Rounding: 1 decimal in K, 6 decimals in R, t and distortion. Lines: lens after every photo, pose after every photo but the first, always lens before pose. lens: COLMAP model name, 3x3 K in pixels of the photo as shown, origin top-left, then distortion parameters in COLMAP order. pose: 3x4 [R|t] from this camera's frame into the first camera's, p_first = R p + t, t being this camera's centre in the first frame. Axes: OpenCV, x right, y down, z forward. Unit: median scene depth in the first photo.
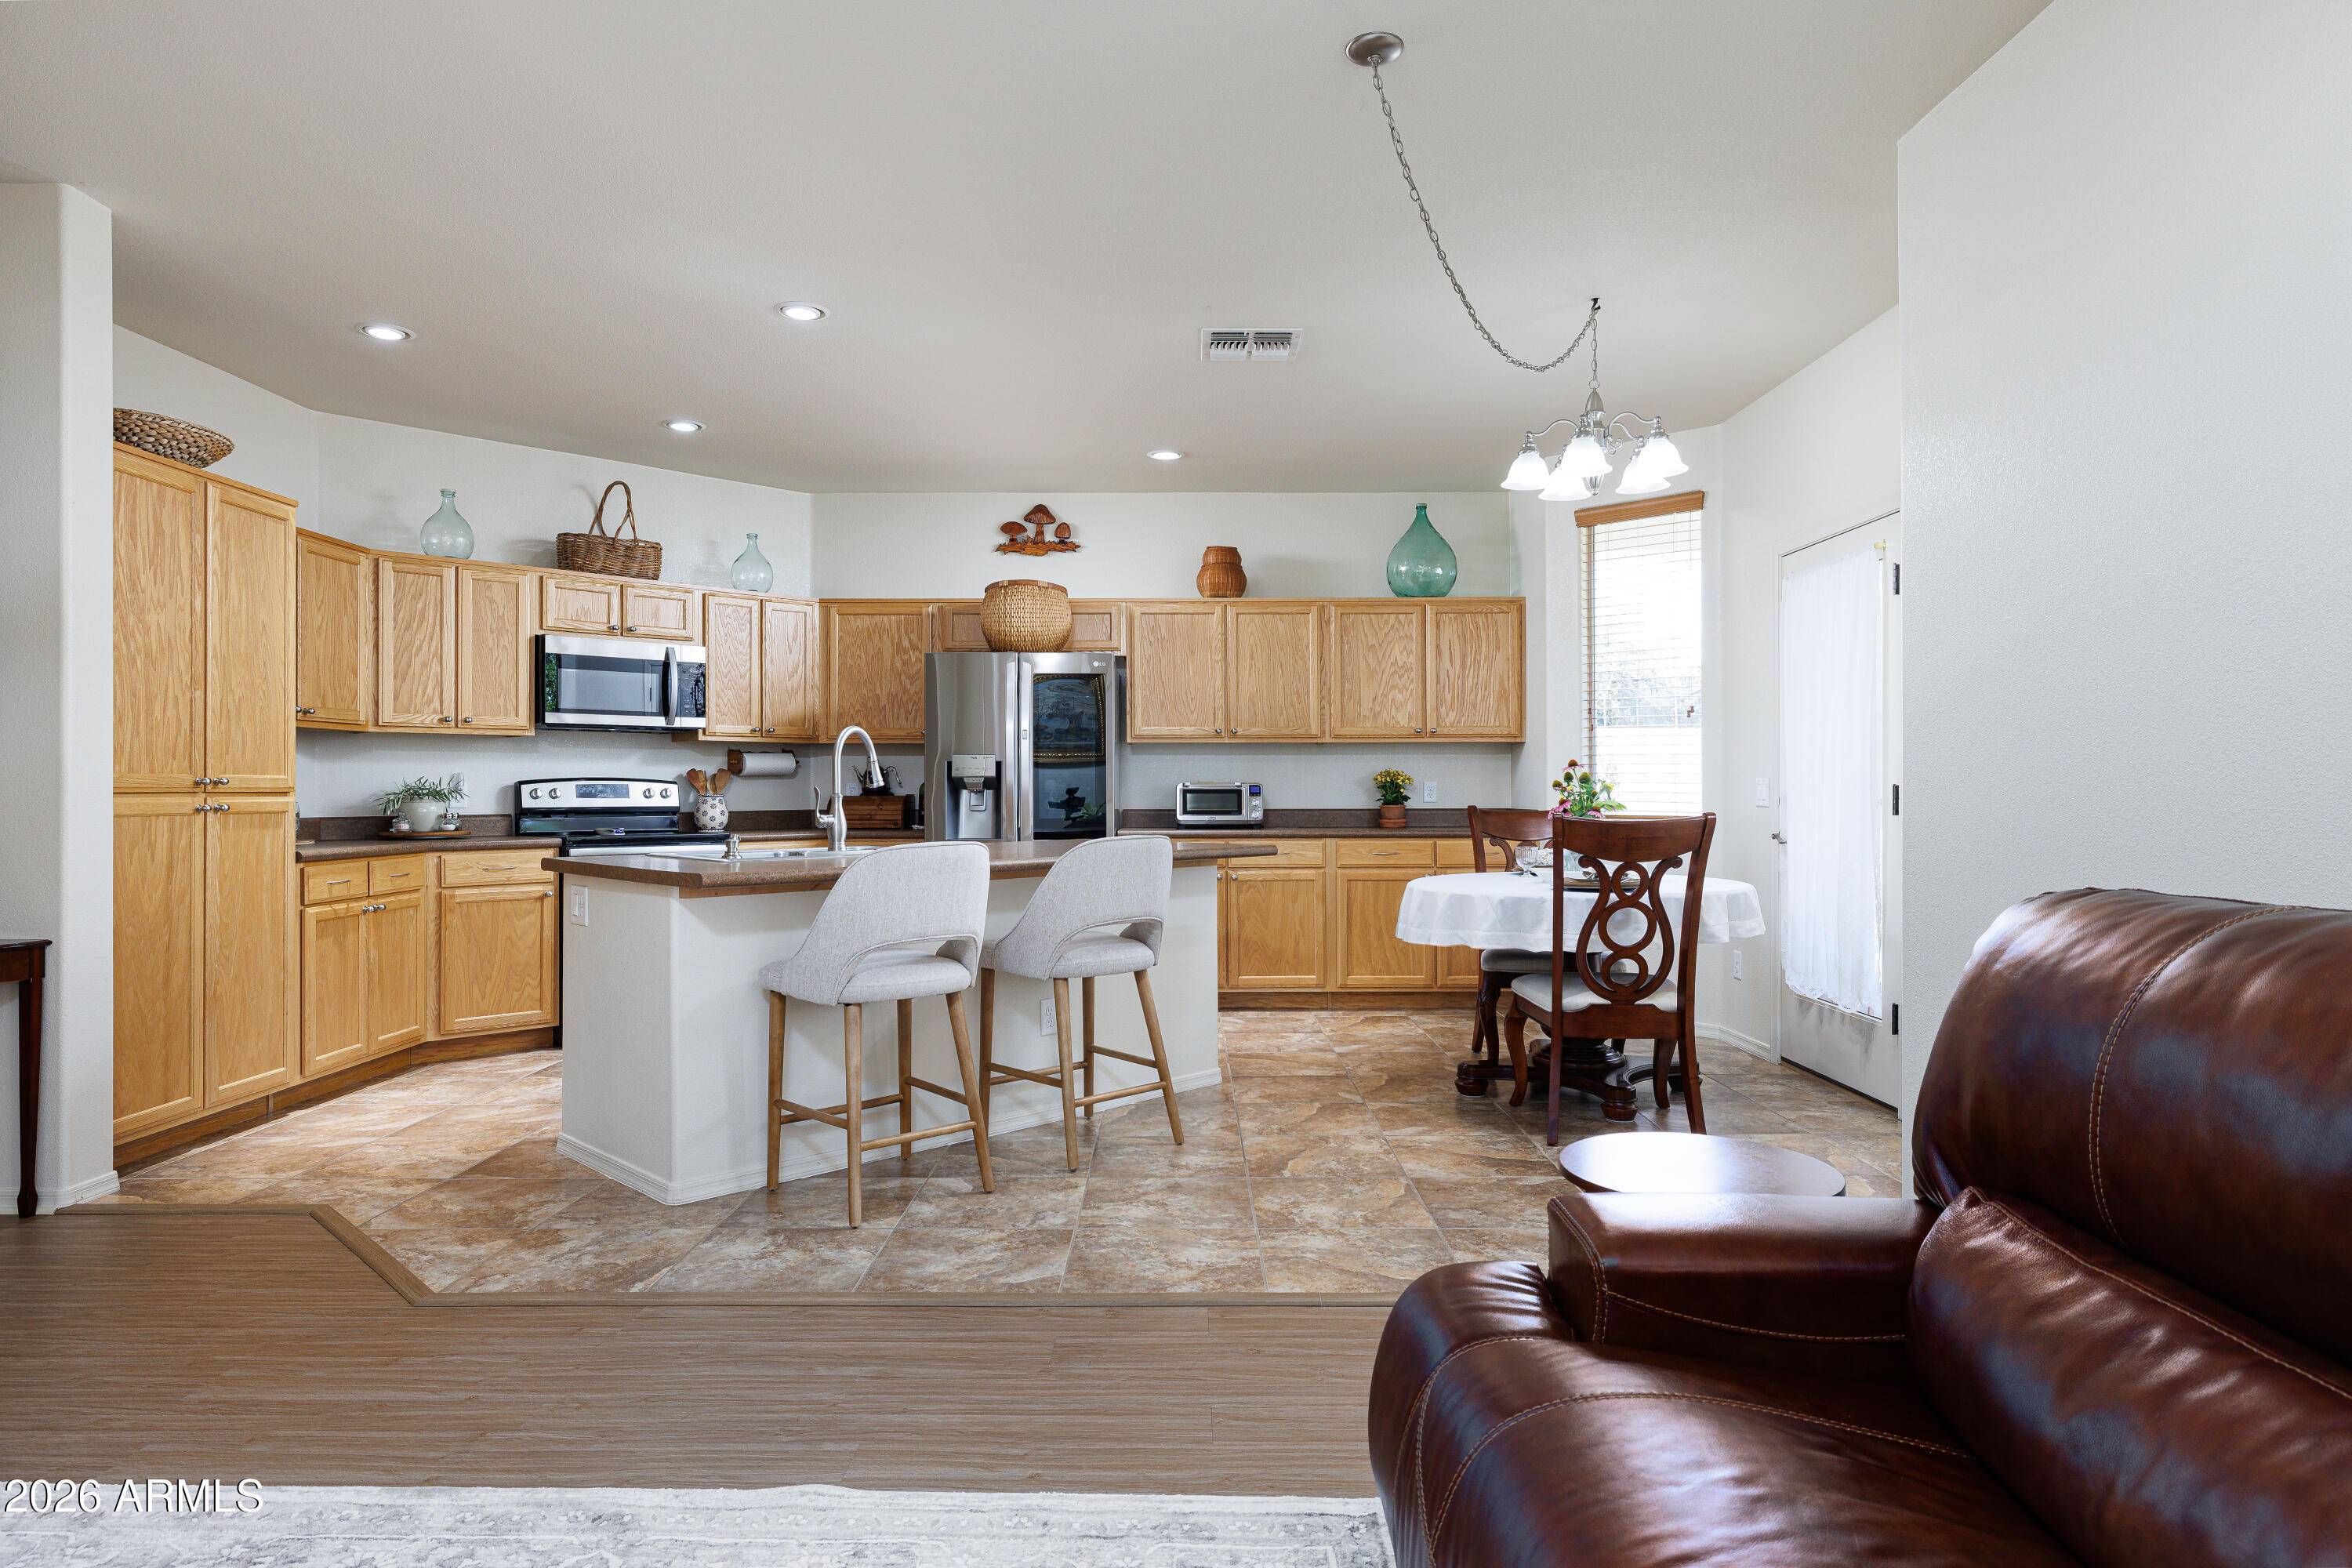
lens RADIAL K [[1378.1, 0, 1157.4], [0, 1378.1, 783.4], [0, 0, 1]] dist [0.002162, 0.000414]
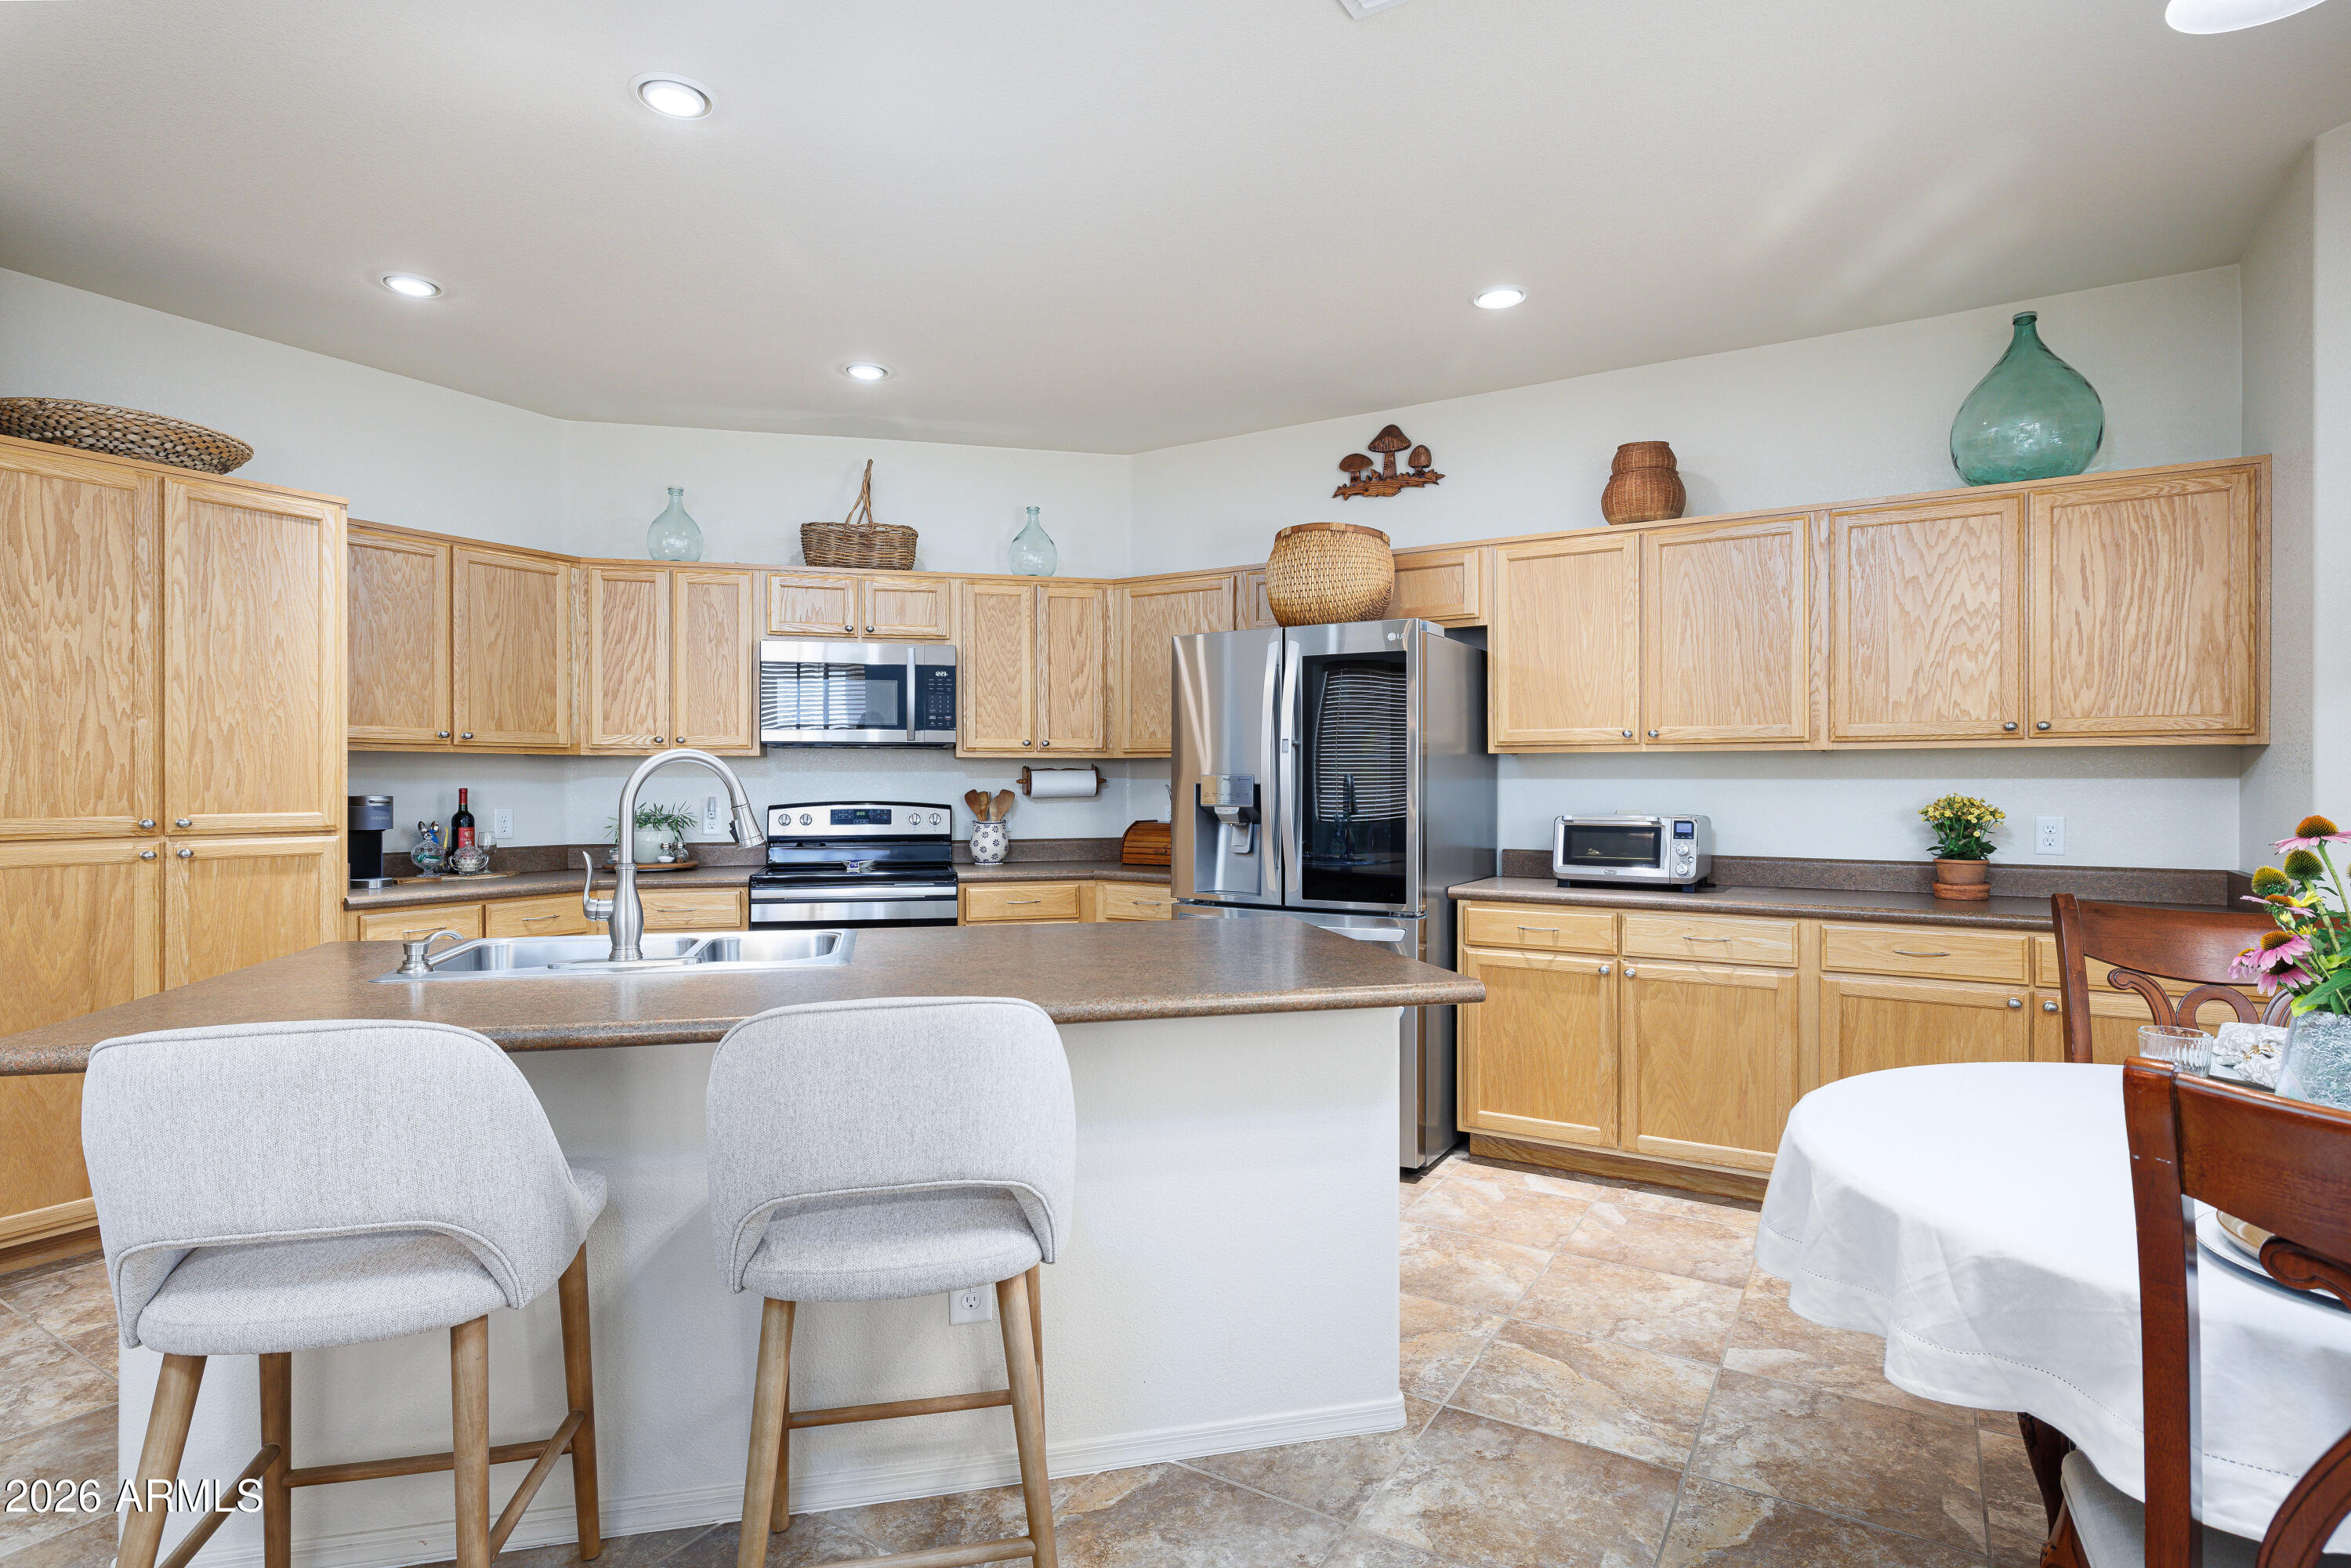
lens RADIAL K [[1187.3, 0, 1175.5], [0, 1187.3, 784.0], [0, 0, 1]] dist [-0.003656, -0.001193]
pose [[0.856908, 0.002545, -0.515464, 0.160712], [0.001099, 0.999977, 0.006766, -0.020459], [0.515469, -0.006364, 0.856885, 0.464157]]
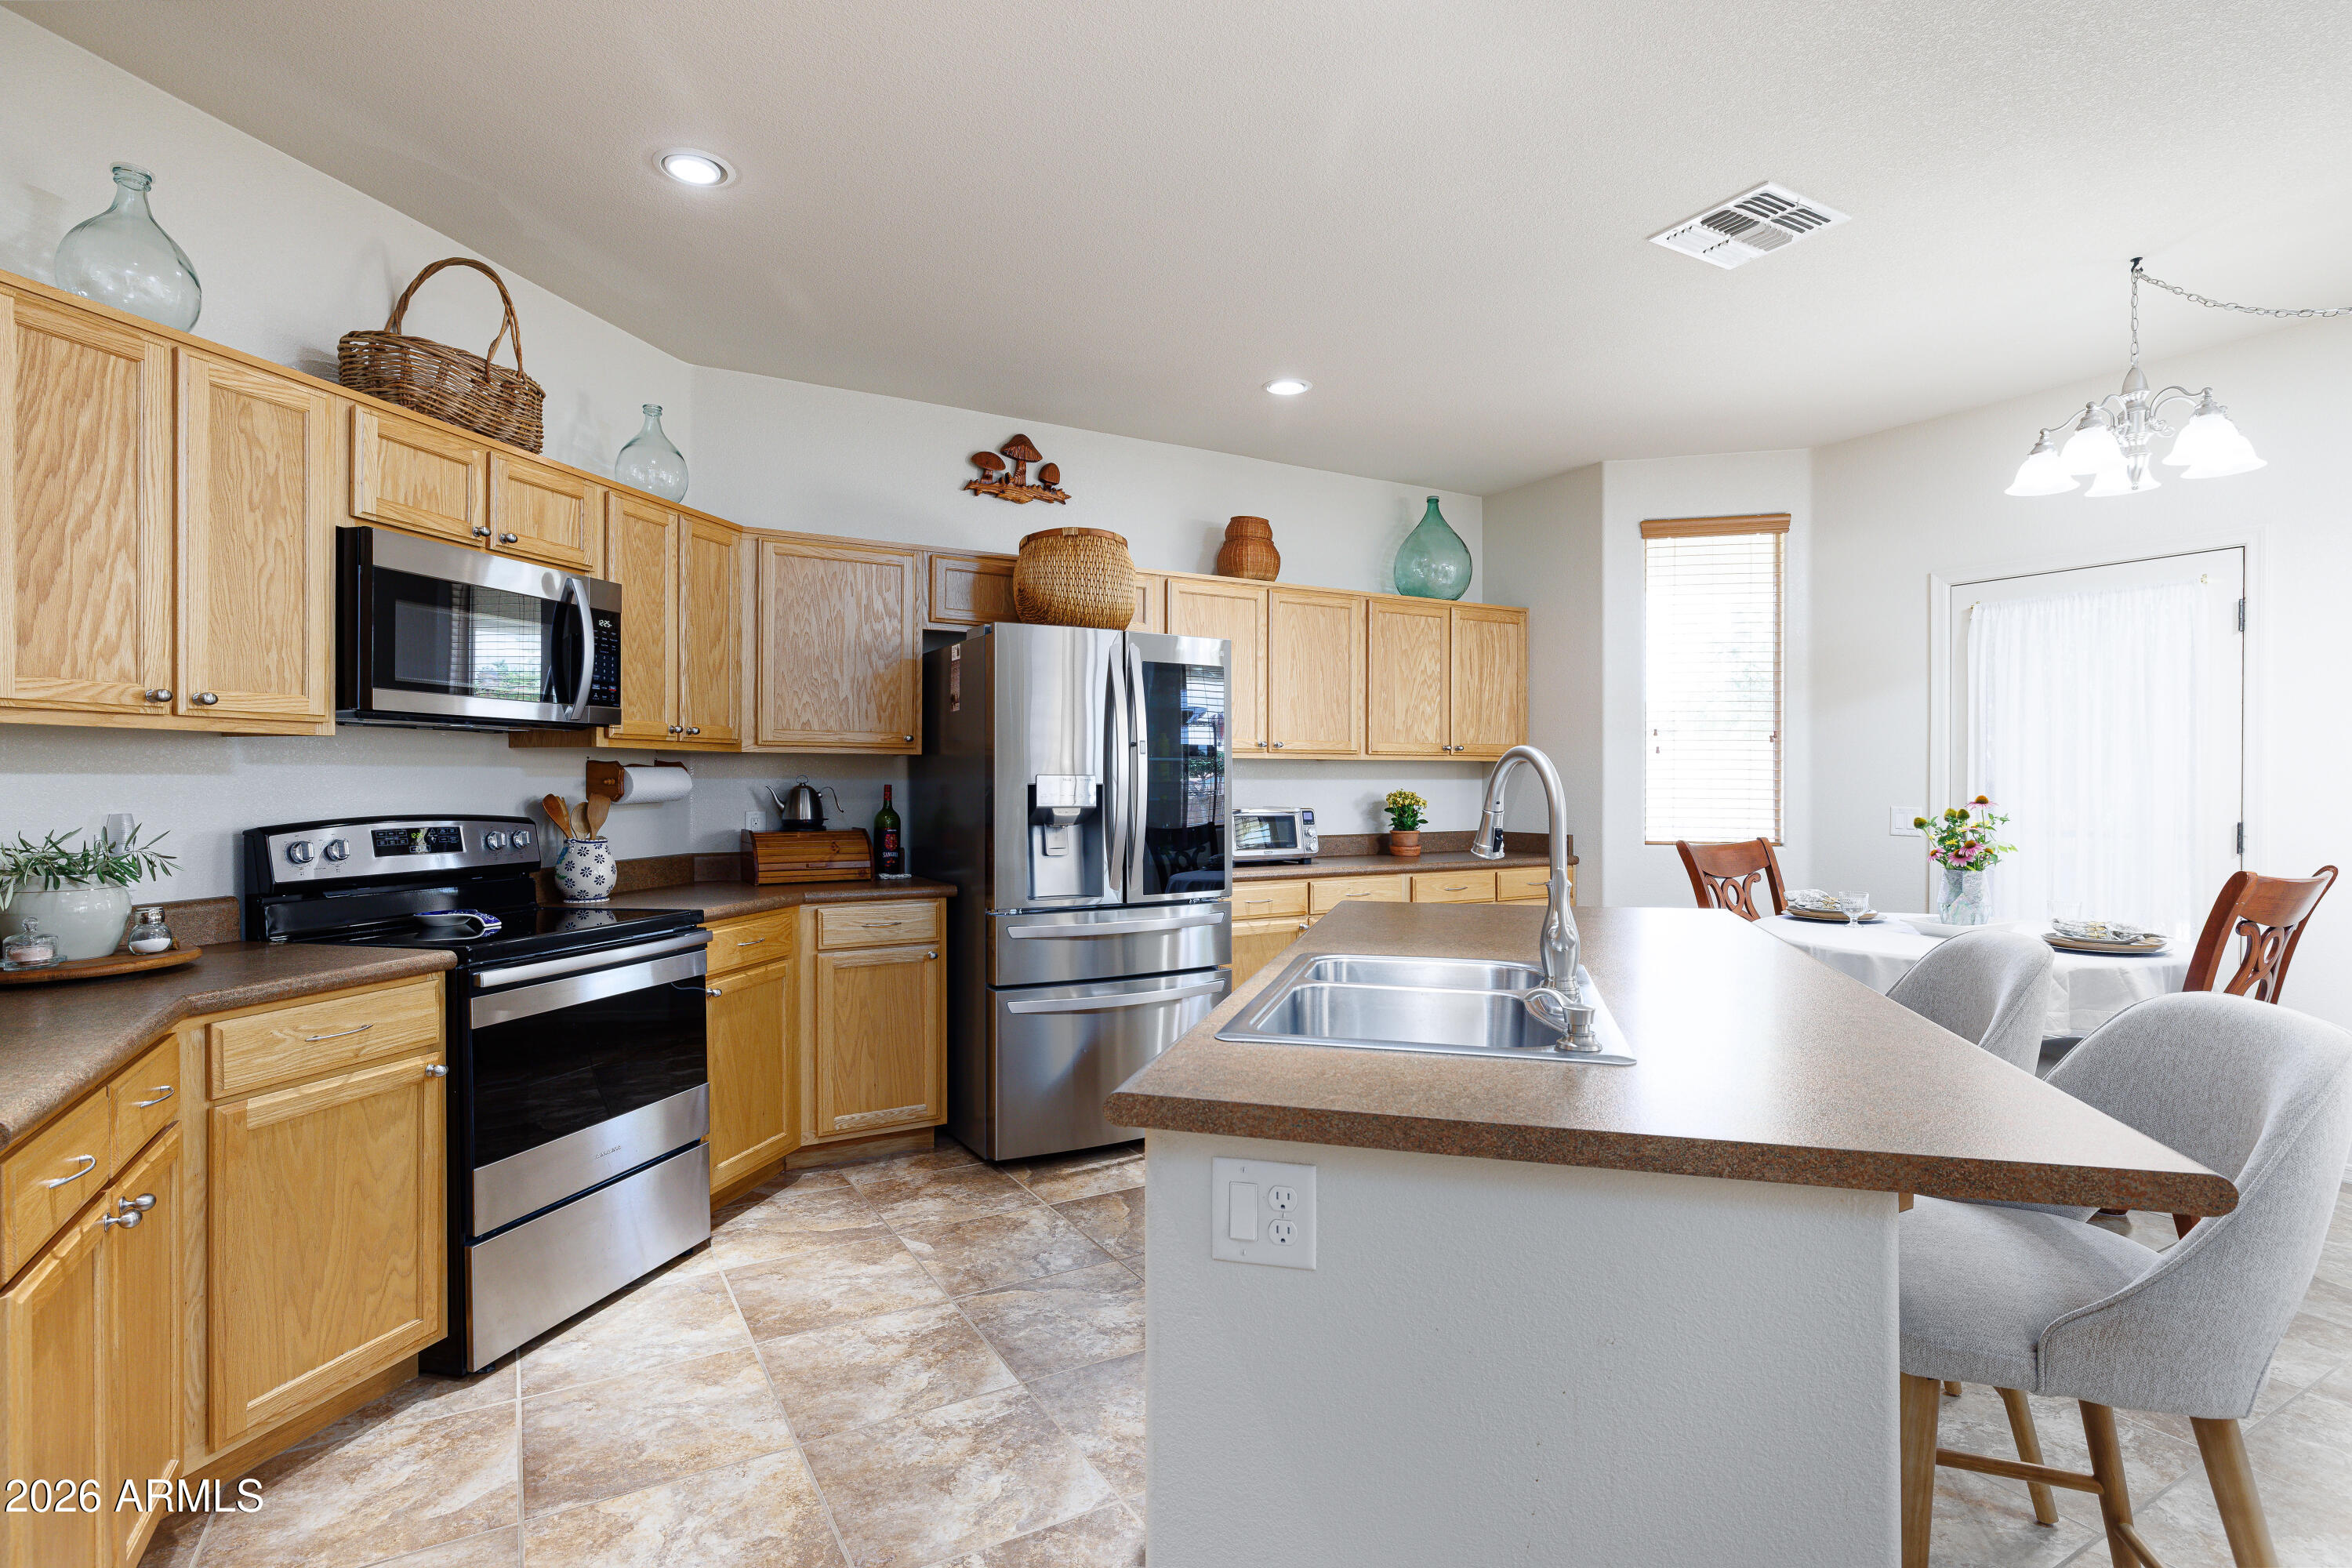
lens RADIAL K [[1171.9, 0, 1156.6], [0, 1171.9, 782.7], [0, 0, 1]] dist [-0.000863, 0.000665]
pose [[0.856717, 0.000408, 0.515786, -0.398475], [-0.003998, 0.999975, 0.005848, -0.020756], [-0.515771, -0.007072, 0.856697, 0.479009]]
